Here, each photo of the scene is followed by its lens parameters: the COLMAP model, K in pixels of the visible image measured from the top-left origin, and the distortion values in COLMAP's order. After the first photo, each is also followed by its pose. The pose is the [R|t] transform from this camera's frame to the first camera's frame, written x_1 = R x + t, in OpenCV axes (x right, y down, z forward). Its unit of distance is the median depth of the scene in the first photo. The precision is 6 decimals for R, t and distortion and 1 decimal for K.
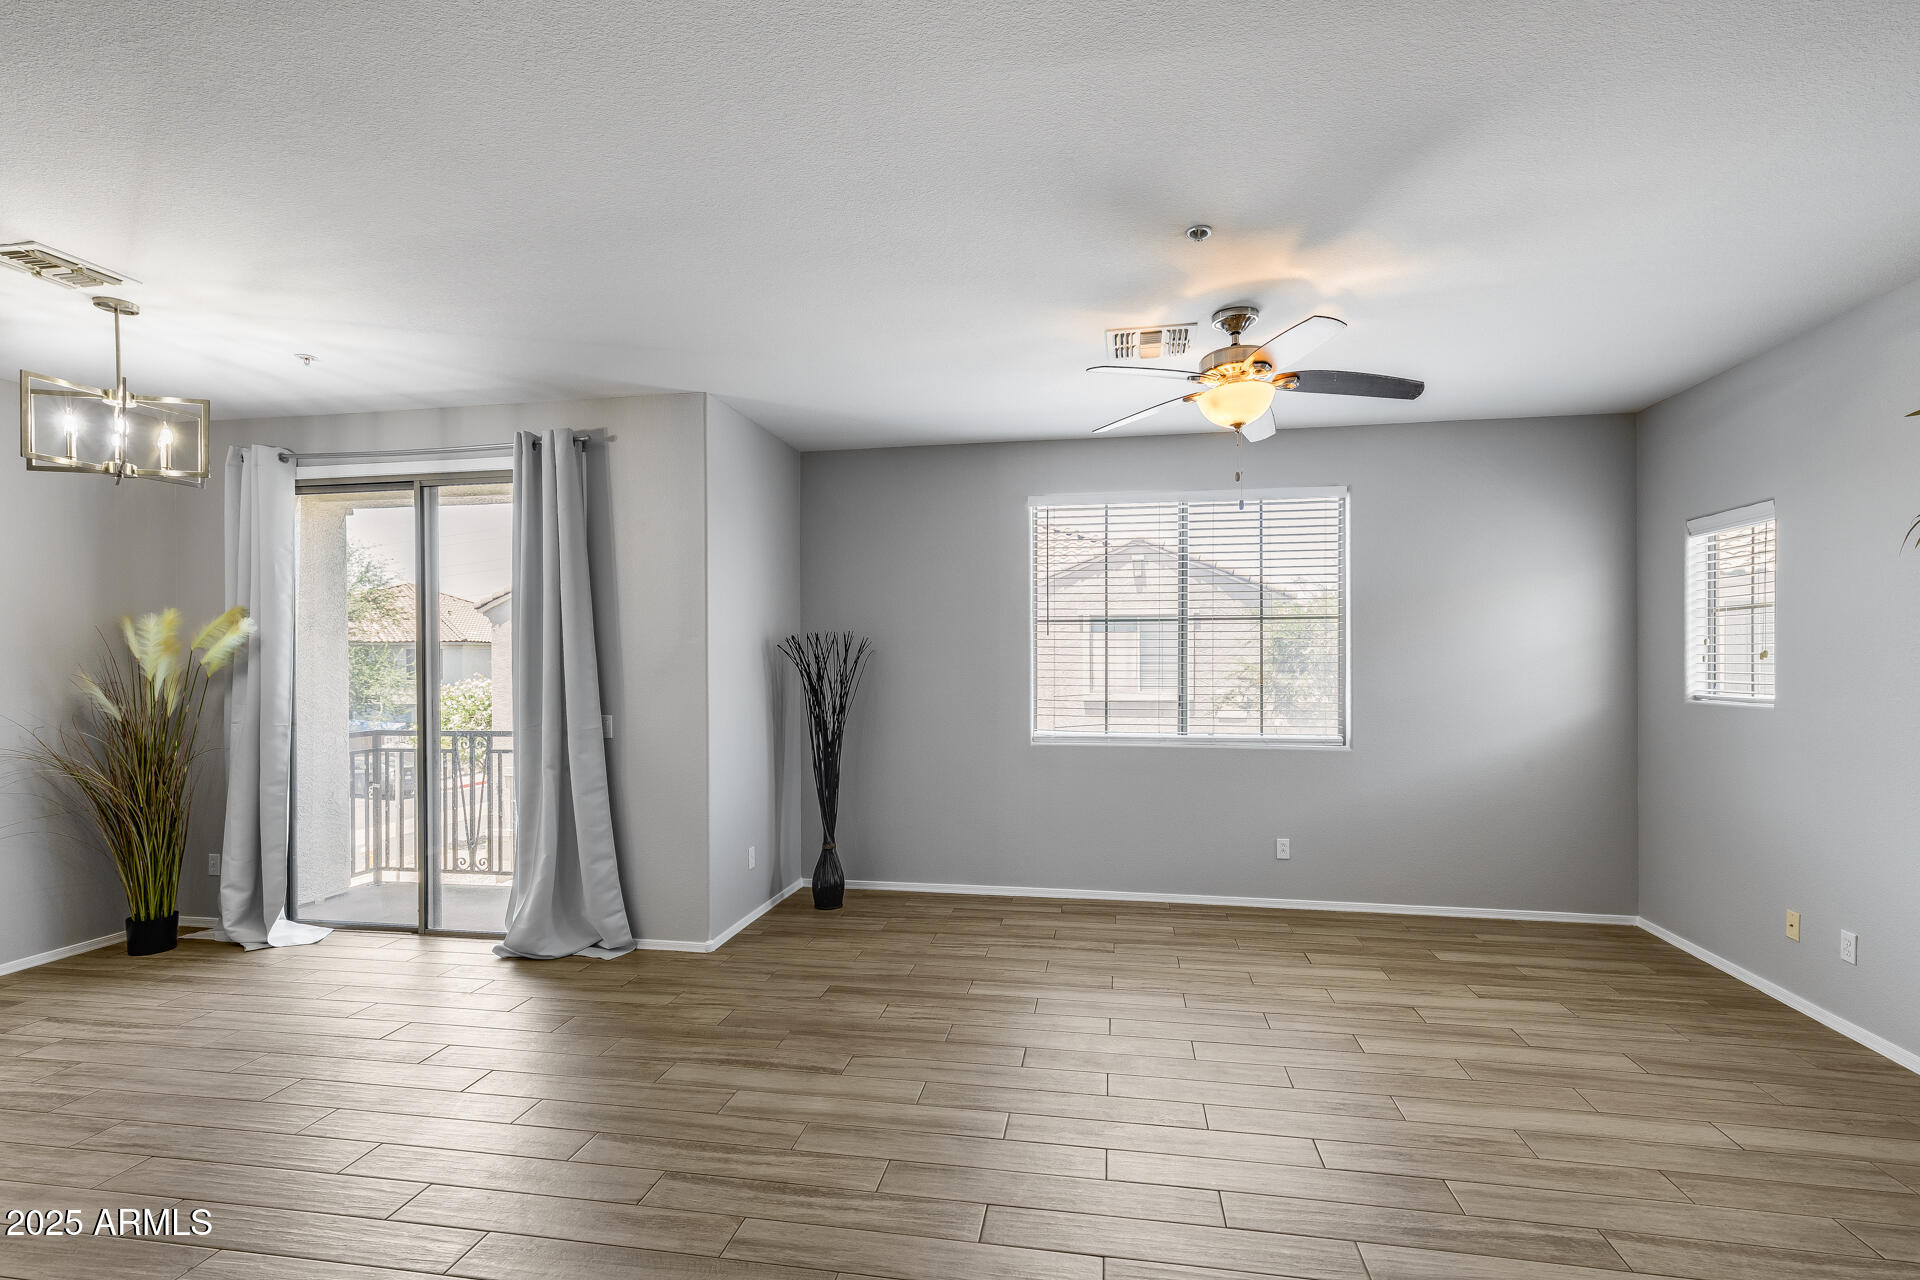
lens RADIAL K [[856.9, 0, 959.5], [0, 856.9, 654.3], [0, 0, 1]] dist [0.000606, -0.001656]
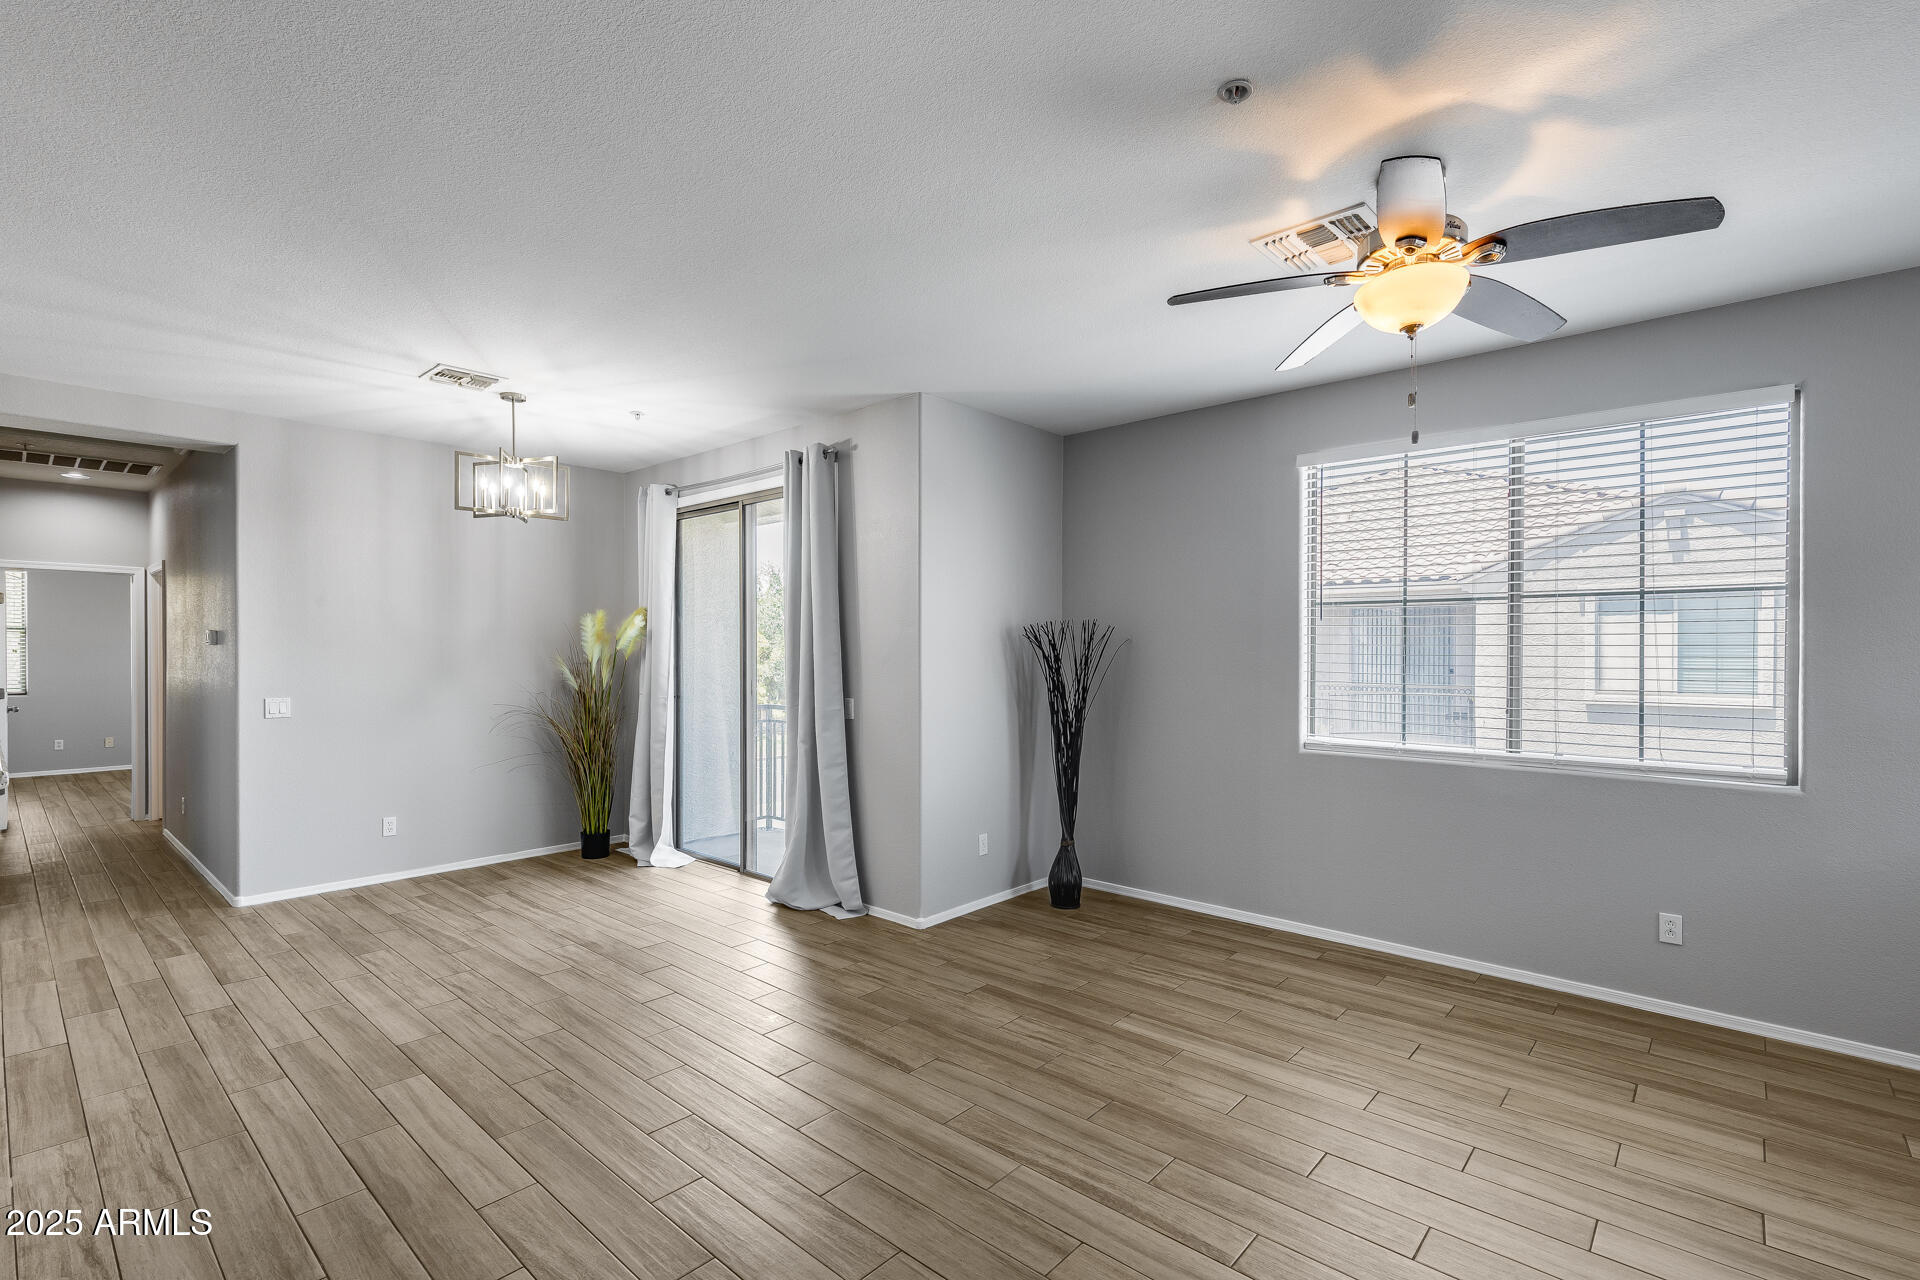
lens RADIAL K [[856.9, 0, 954.6], [0, 856.9, 645.1], [0, 0, 1]] dist [0.000606, -0.001656]
pose [[0.848673, 0.001990, -0.528914, 0.285995], [-0.001135, 0.999997, 0.001942, 0.000130], [0.528916, -0.001048, 0.848673, 0.133409]]
